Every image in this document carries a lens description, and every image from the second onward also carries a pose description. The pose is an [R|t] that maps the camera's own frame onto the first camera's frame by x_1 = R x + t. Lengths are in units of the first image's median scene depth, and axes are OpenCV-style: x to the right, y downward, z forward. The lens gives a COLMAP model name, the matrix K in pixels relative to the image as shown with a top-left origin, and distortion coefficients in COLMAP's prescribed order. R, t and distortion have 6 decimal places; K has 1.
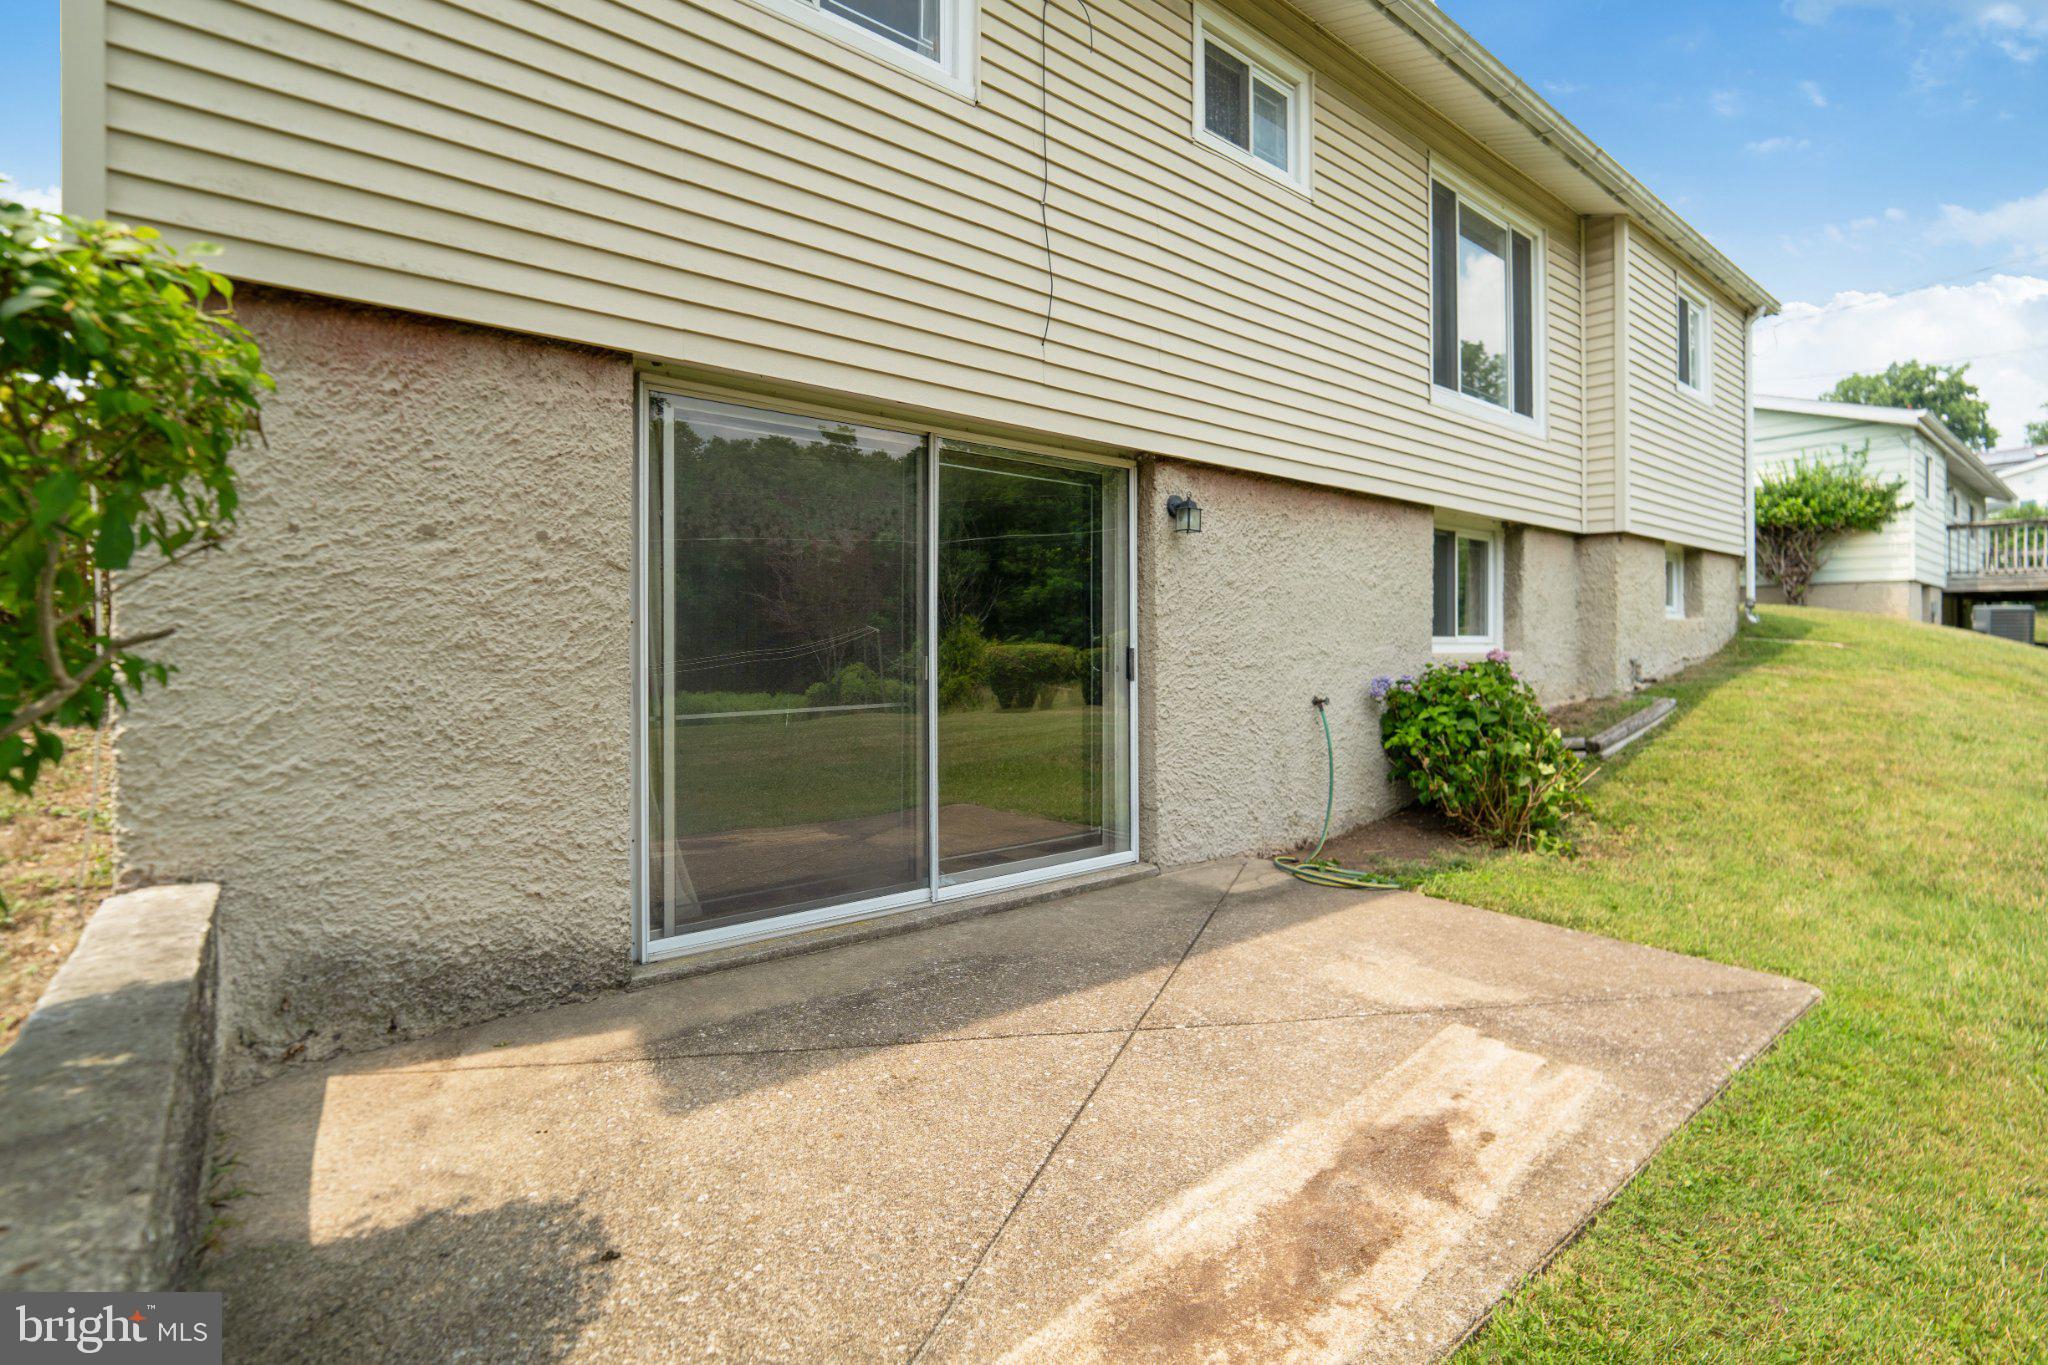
lens RADIAL K [[920.9, 0, 1049.9], [0, 920.9, 643.0], [0, 0, 1]] dist [-0.007858, 0.002353]
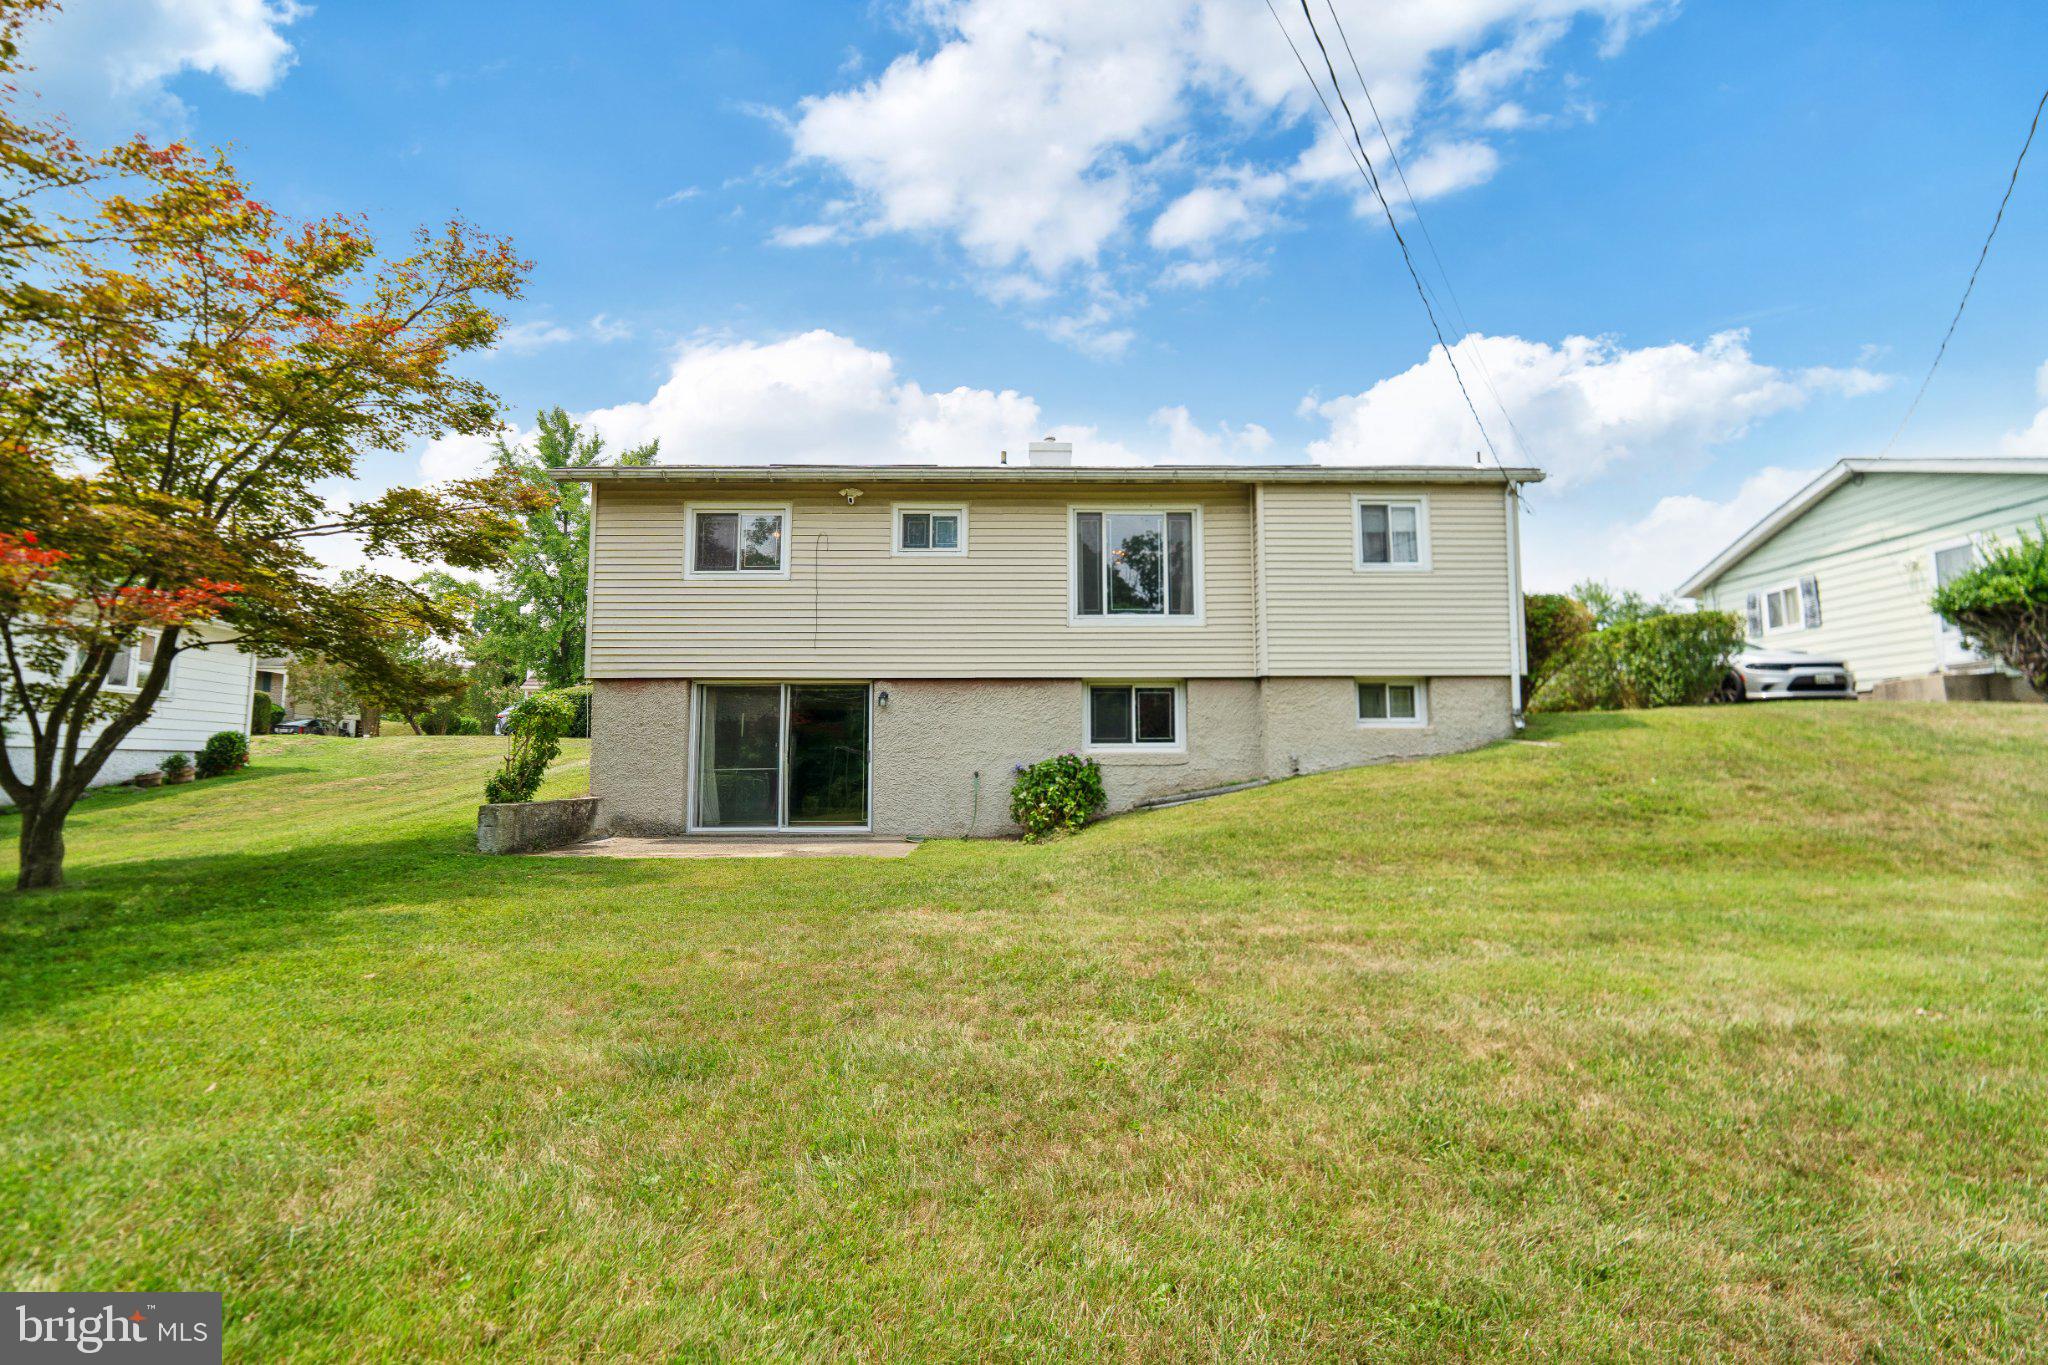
lens RADIAL K [[920.9, 0, 1025.2], [0, 920.9, 687.1], [0, 0, 1]] dist [-0.007858, 0.002353]
pose [[0.787078, -0.055362, -0.614364, 2.902556], [0.004616, 0.996465, -0.083881, 0.068422], [0.616836, 0.063185, 0.784551, -1.137017]]
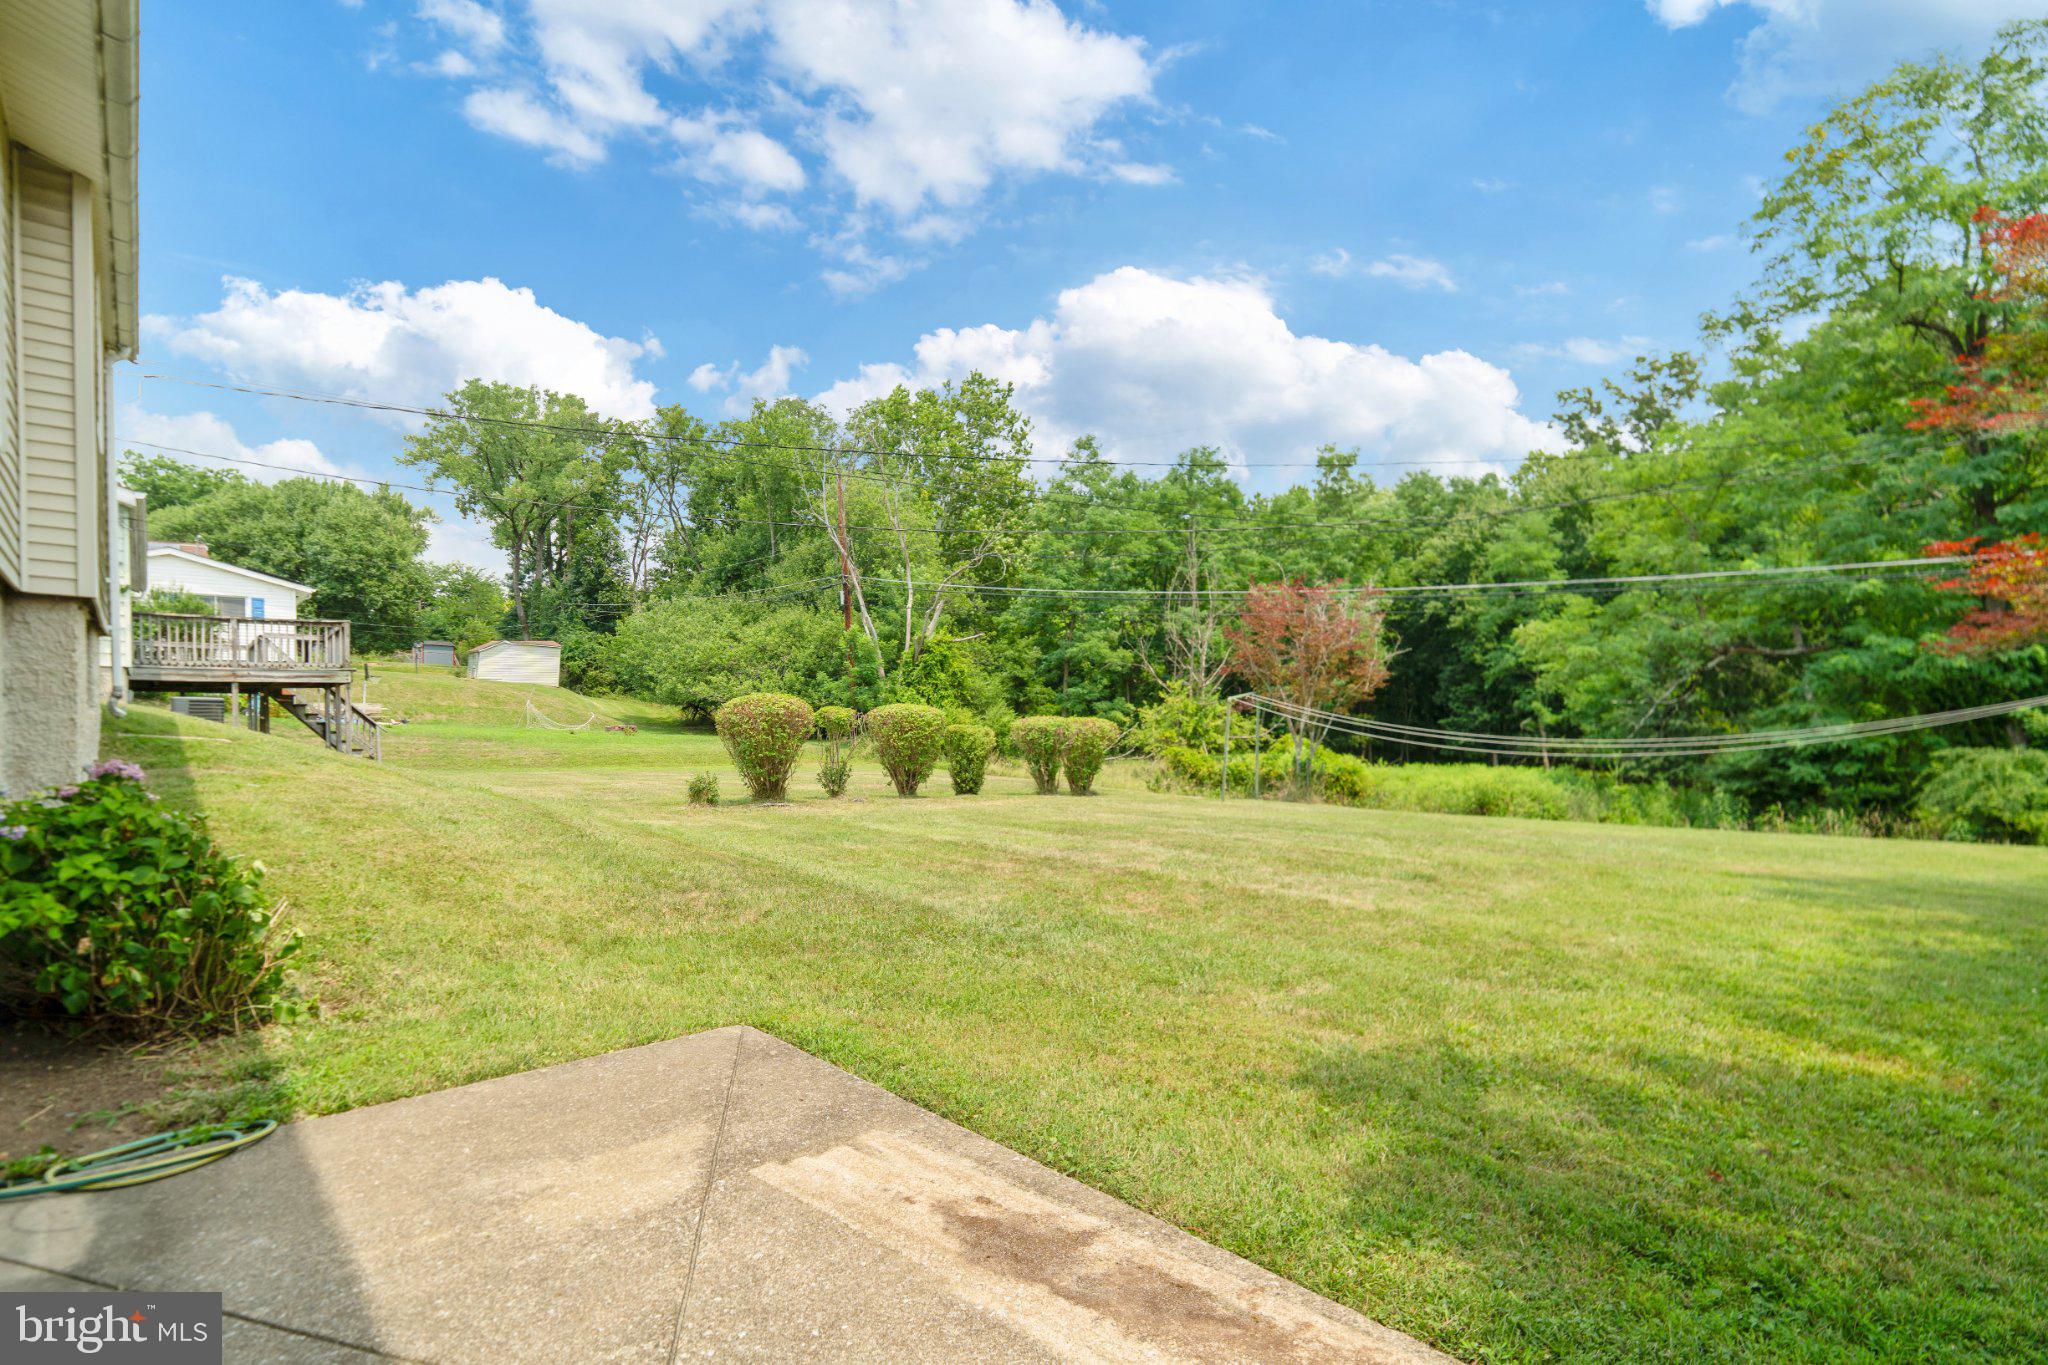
lens RADIAL K [[920.9, 0, 1061.0], [0, 920.9, 717.2], [0, 0, 1]] dist [-0.007858, 0.002353]
pose [[-0.040124, 0.003969, 0.999187, -0.458256], [0.011076, 0.999932, -0.003527, -0.032898], [-0.999133, 0.010925, -0.040166, 0.664051]]
